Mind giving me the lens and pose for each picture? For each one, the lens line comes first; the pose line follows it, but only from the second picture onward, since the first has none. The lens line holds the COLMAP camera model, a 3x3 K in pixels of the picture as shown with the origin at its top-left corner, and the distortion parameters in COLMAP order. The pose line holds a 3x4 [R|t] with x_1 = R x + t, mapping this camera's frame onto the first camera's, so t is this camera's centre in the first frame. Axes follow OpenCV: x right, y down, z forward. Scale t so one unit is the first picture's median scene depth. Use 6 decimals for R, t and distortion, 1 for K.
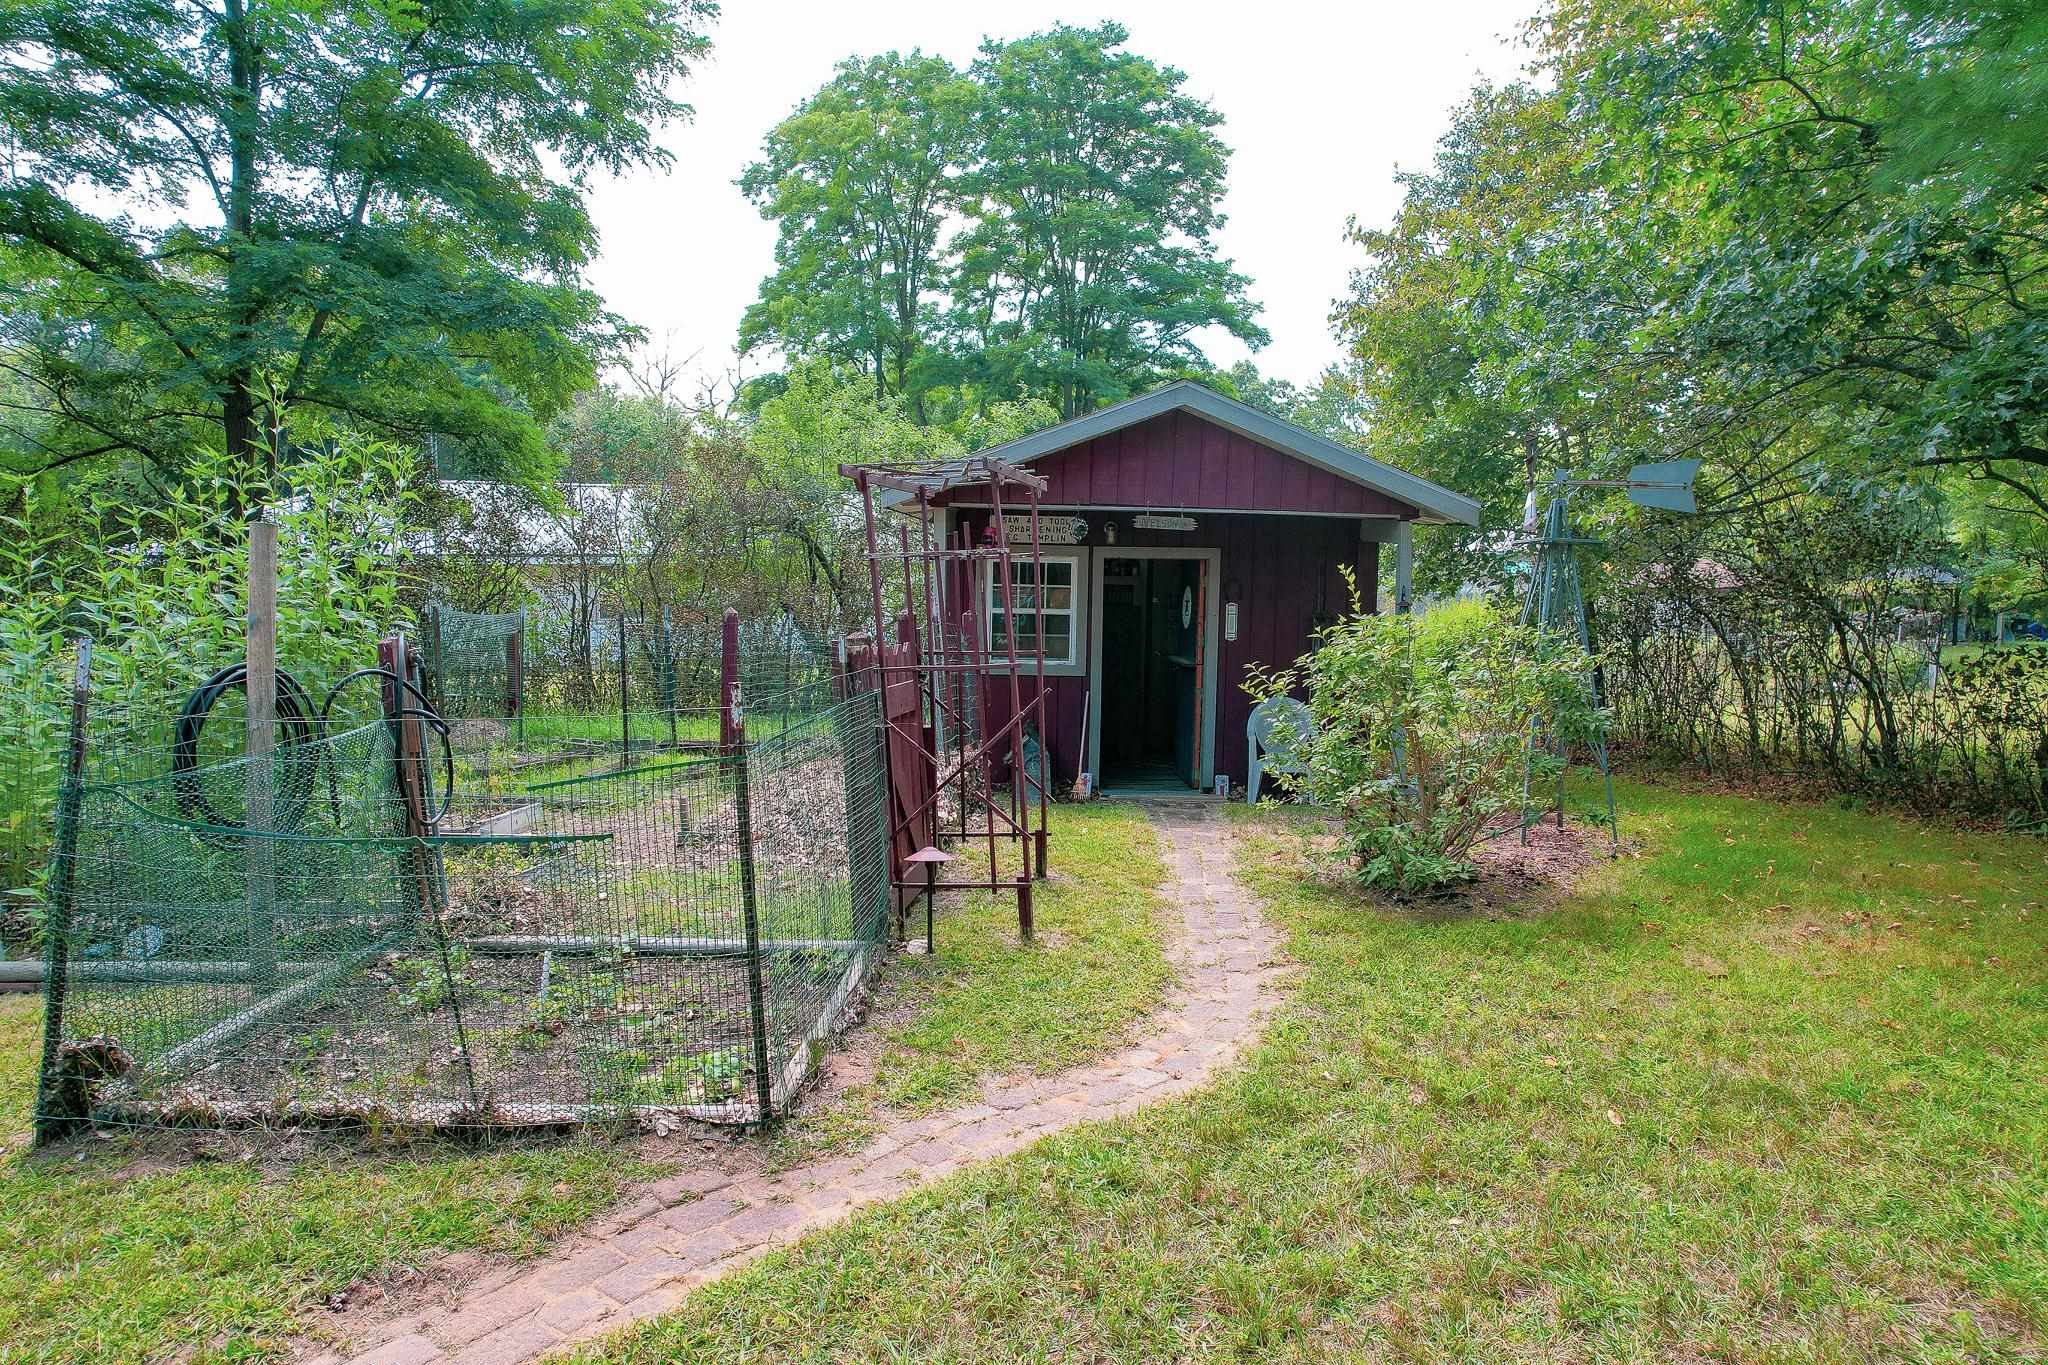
lens RADIAL K [[1310.6, 0, 1033.3], [0, 1310.6, 753.4], [0, 0, 1]] dist [-0.072503, 0.067214]
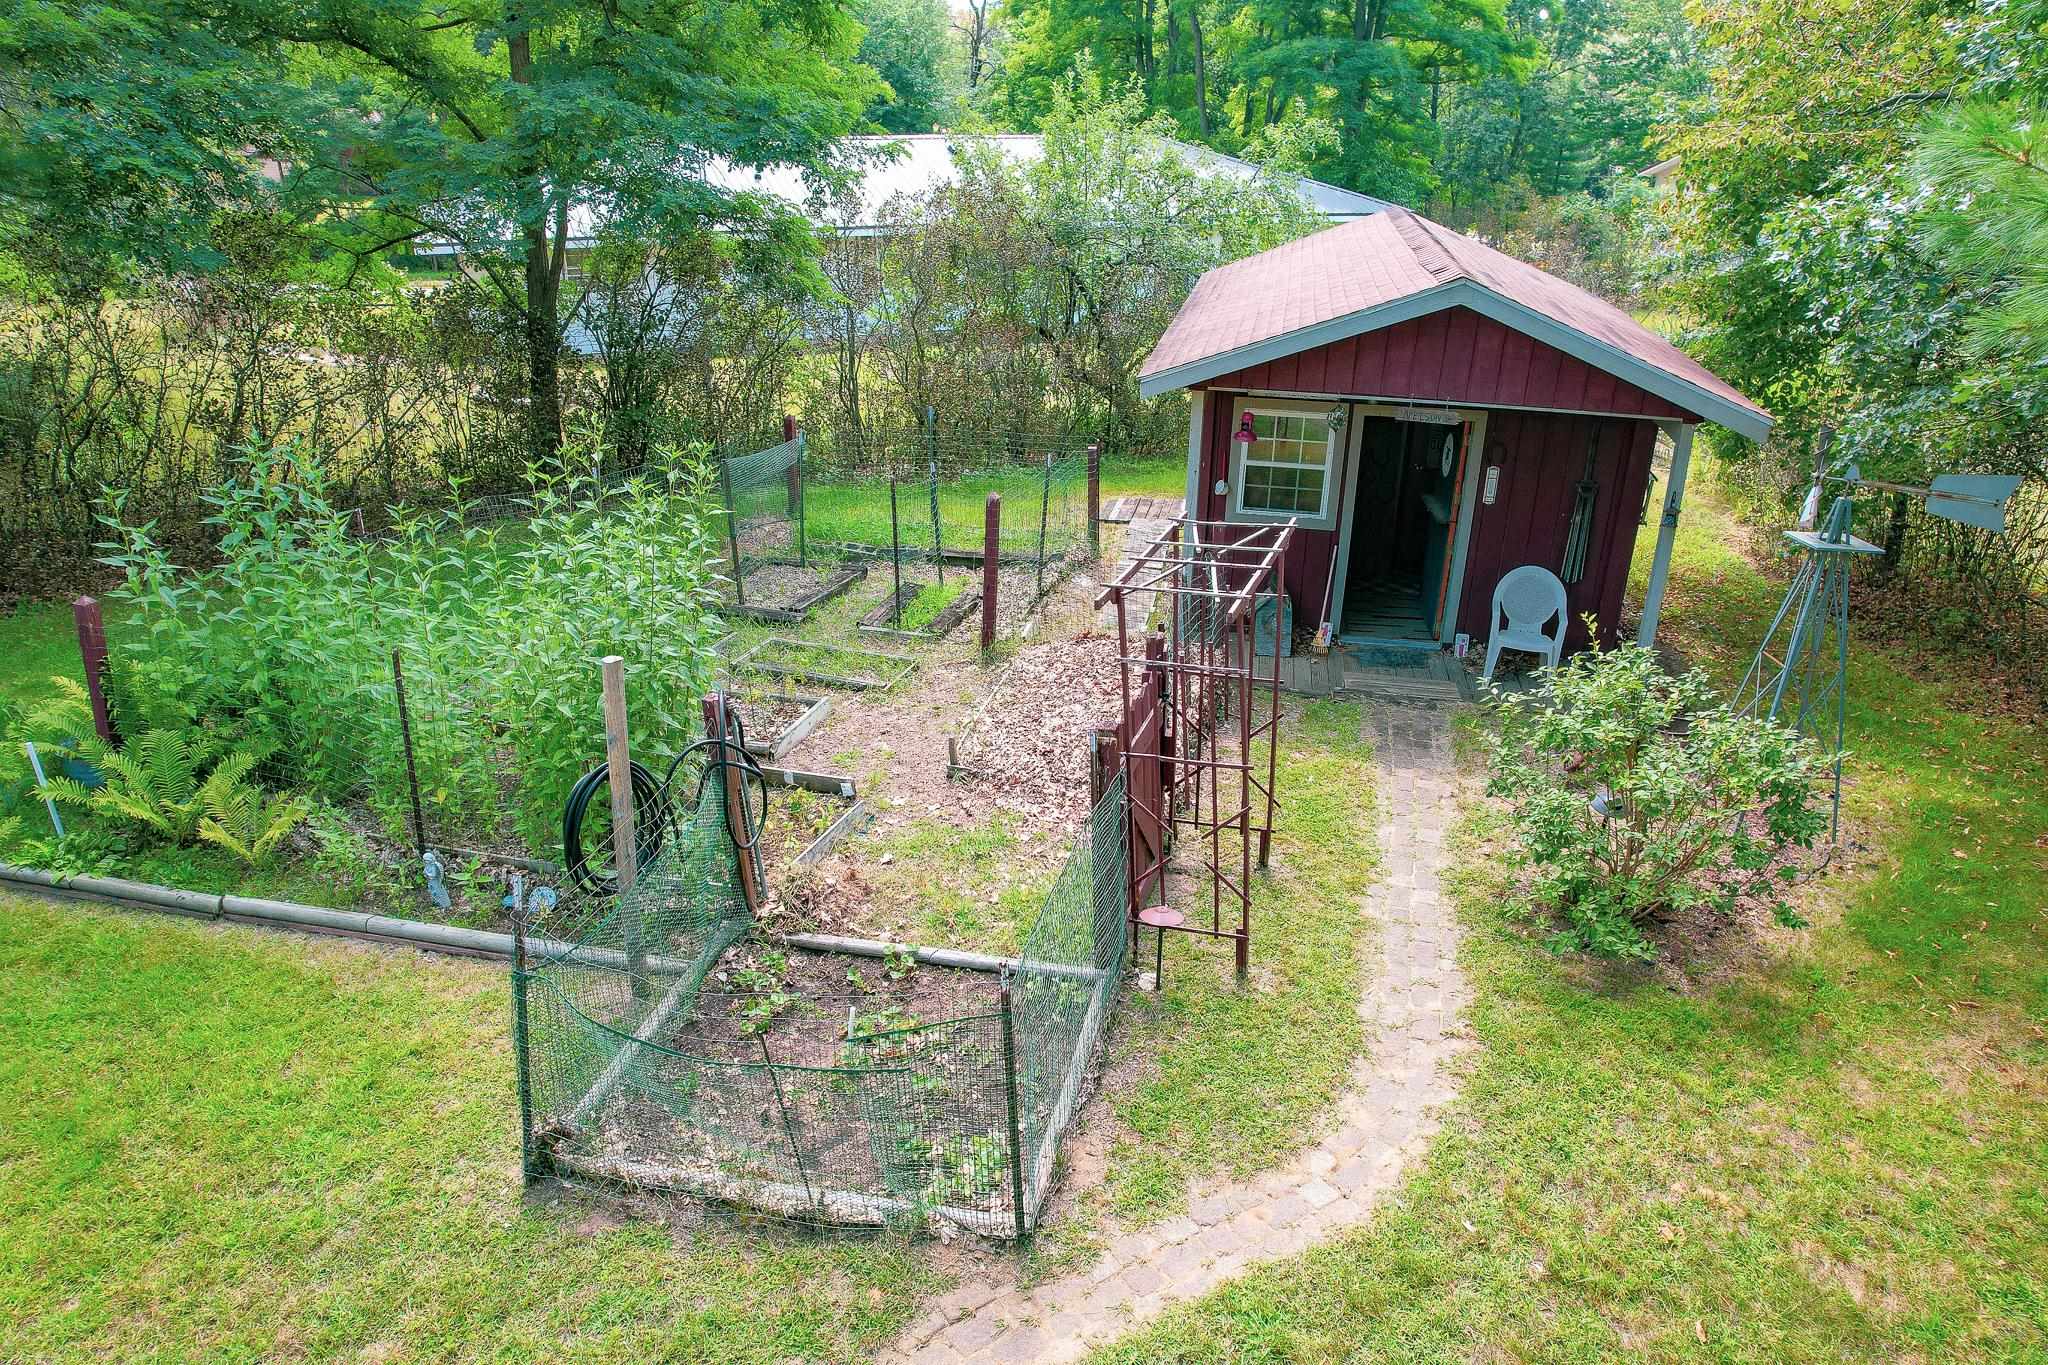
lens RADIAL K [[1310.6, 0, 1025.5], [0, 1310.6, 706.3], [0, 0, 1]] dist [-0.072503, 0.067214]
pose [[0.980081, 0.077111, -0.183016, 0.000551], [-0.018446, 0.952904, 0.302711, -0.449042], [0.197740, -0.293305, 0.935345, -0.058522]]
